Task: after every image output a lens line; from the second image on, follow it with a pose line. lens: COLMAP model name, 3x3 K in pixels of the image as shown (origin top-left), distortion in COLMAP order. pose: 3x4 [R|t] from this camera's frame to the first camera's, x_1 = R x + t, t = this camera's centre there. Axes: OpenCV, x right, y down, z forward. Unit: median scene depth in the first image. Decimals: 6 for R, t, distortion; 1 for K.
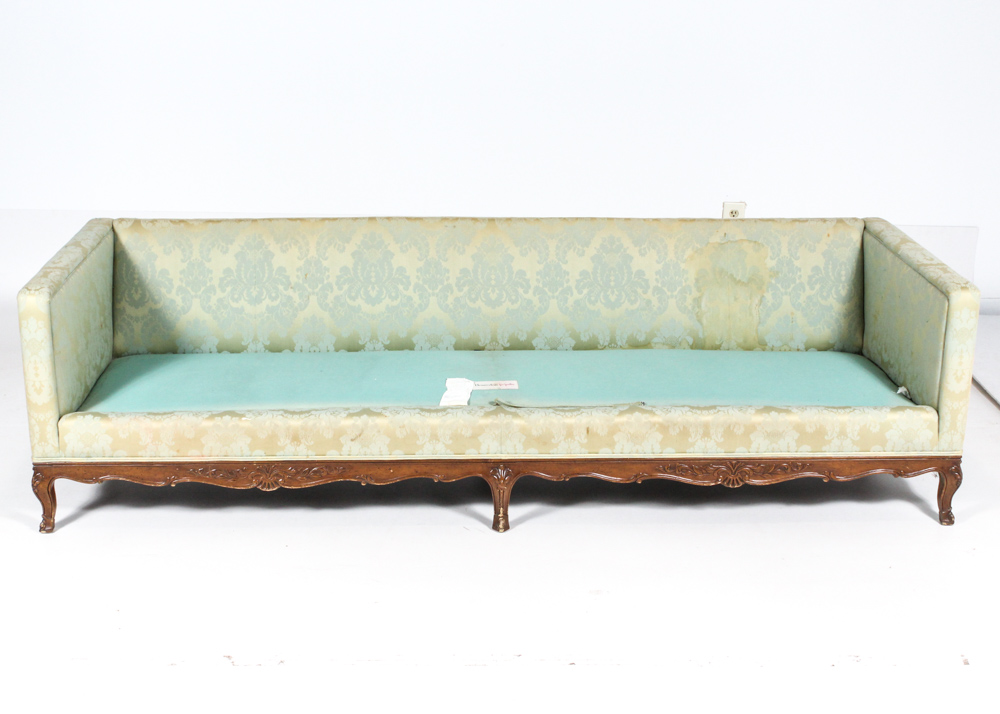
lens RADIAL K [[1642.2, 0, 526.8], [0, 1642.2, 315.6], [0, 0, 1]] dist [-0.080128, 0.000000]
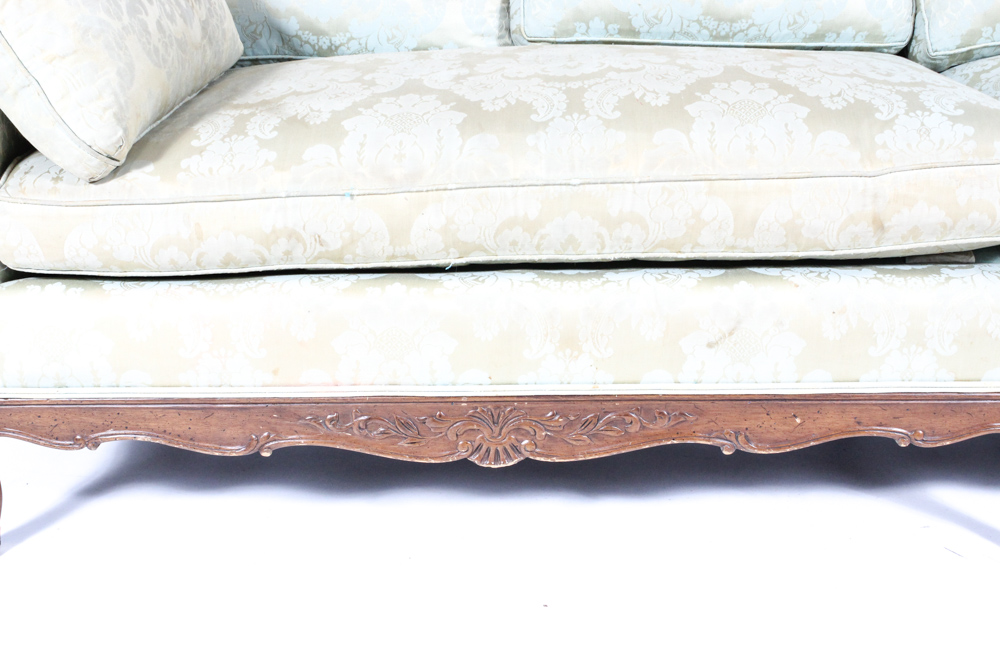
lens RADIAL K [[1201.3, 0, 494.3], [0, 1201.3, 343.9], [0, 0, 1]] dist [-0.057077, 0.000000]
pose [[0.998329, 0.002437, -0.057730, -0.140909], [0.002048, 0.996990, 0.077505, 0.052558], [0.057745, -0.077494, 0.995319, 0.701971]]
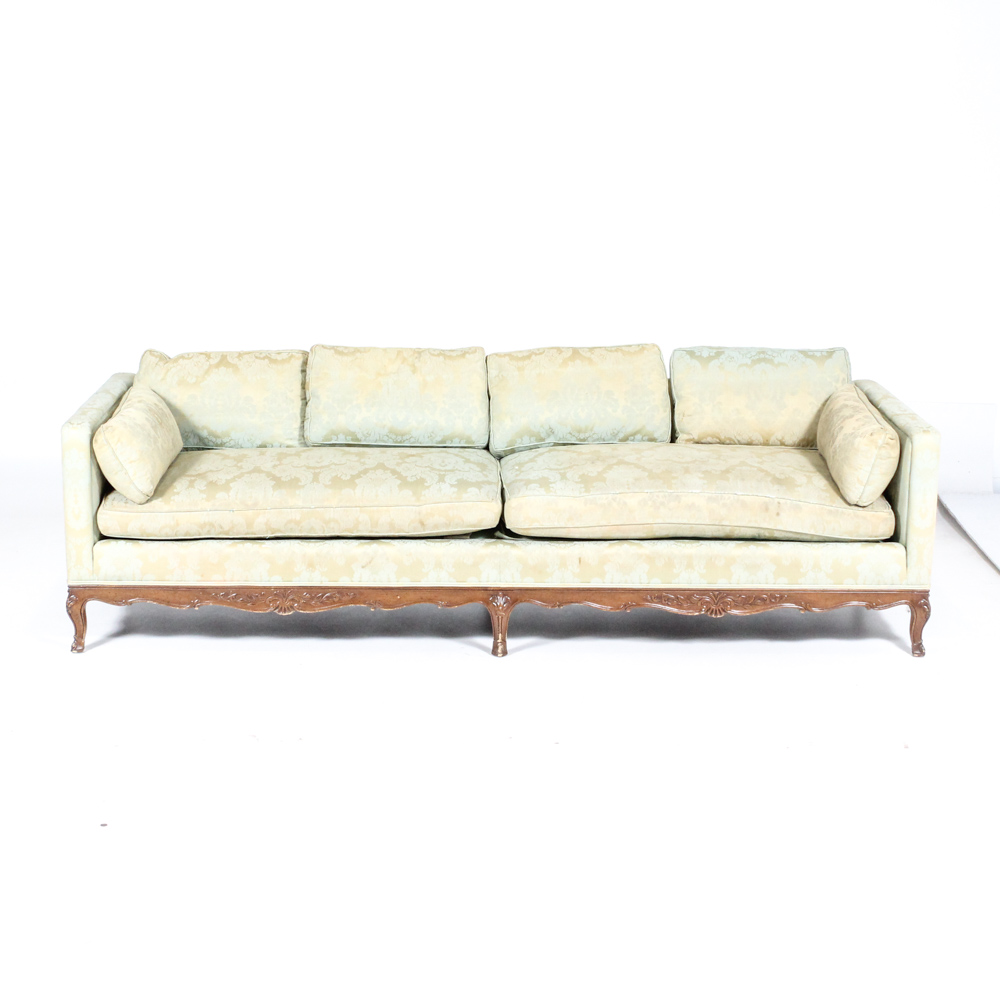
lens RADIAL K [[2238.0, 0, 555.6], [0, 2238.0, 403.3], [0, 0, 1]] dist [-0.092873, 0.000000]
pose [[0.999940, 0.007833, -0.007667, 0.031432], [-0.008517, 0.995561, -0.093728, 0.104801], [0.006899, 0.093788, 0.995568, -0.479328]]
